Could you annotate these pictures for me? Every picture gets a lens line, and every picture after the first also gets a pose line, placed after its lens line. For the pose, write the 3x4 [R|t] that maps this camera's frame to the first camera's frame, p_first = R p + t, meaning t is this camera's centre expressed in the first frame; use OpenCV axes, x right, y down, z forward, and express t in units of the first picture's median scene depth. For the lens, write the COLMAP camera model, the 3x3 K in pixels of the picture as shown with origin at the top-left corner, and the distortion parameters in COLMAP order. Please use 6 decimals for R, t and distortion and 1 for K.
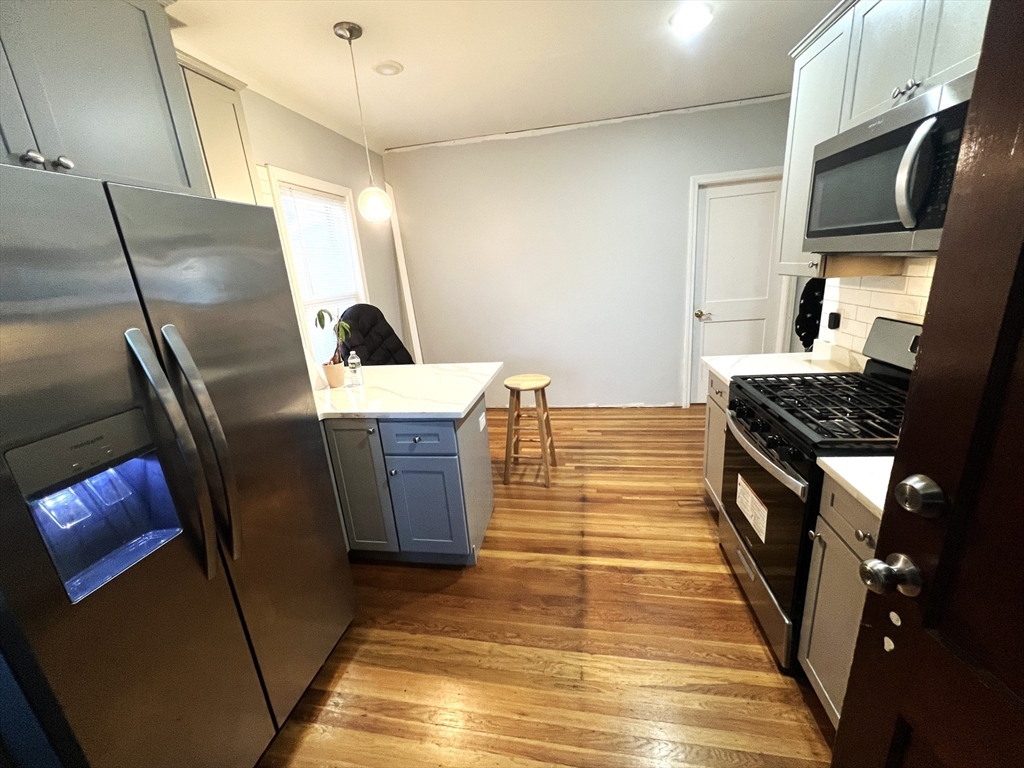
lens RADIAL K [[416.8, 0, 512.0], [0, 416.8, 384.0], [0, 0, 1]] dist [-0.001119, -0.000105]
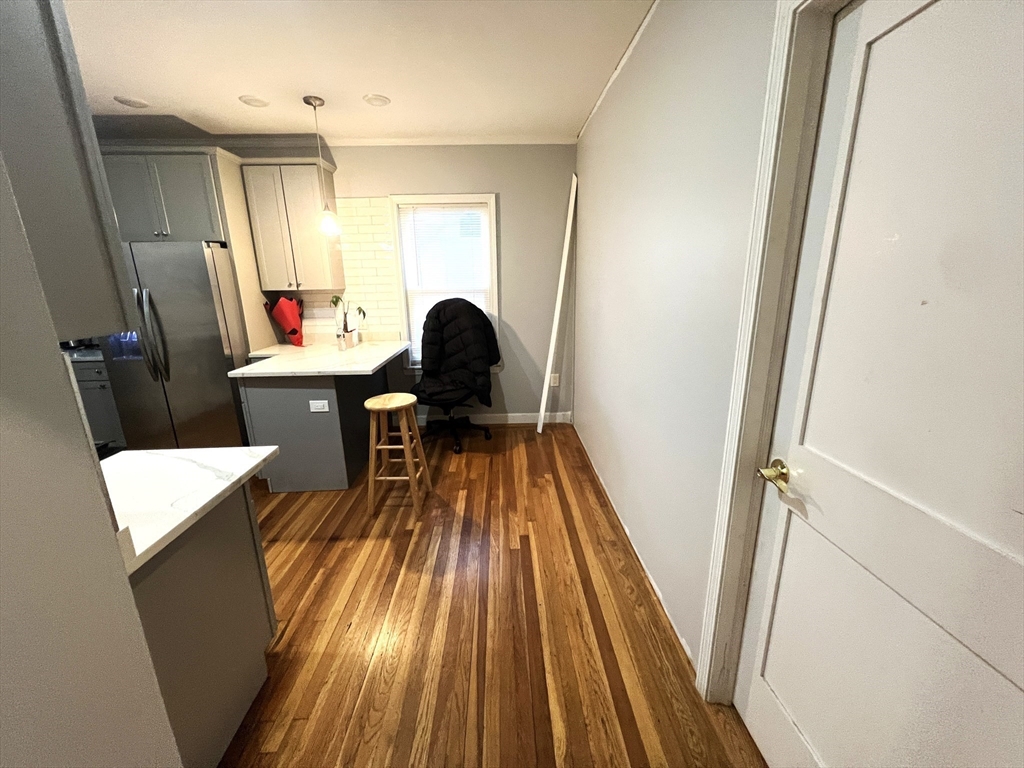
lens RADIAL K [[410.0, 0, 512.0], [0, 410.0, 384.0], [0, 0, 1]] dist [0.000409, -0.000005]
pose [[0.200296, 0.321173, -0.925597, 0.907411], [-0.270929, 0.926058, 0.262705, -0.351955], [0.941530, 0.198152, 0.272501, 0.989396]]
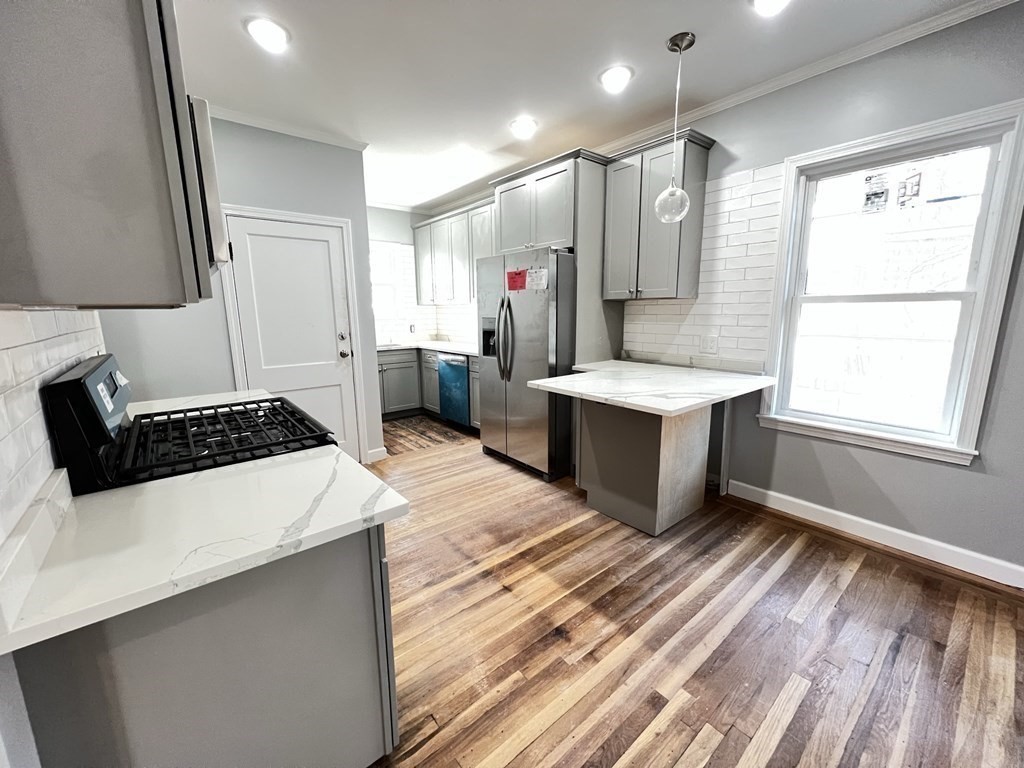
lens RADIAL K [[410.0, 0, 512.0], [0, 410.0, 384.0], [0, 0, 1]] dist [0.000409, -0.000005]
pose [[-0.649738, 0.220127, -0.727588, 0.560113], [-0.152061, 0.900170, 0.408131, -0.297707], [0.744794, 0.375816, -0.551402, 1.078768]]
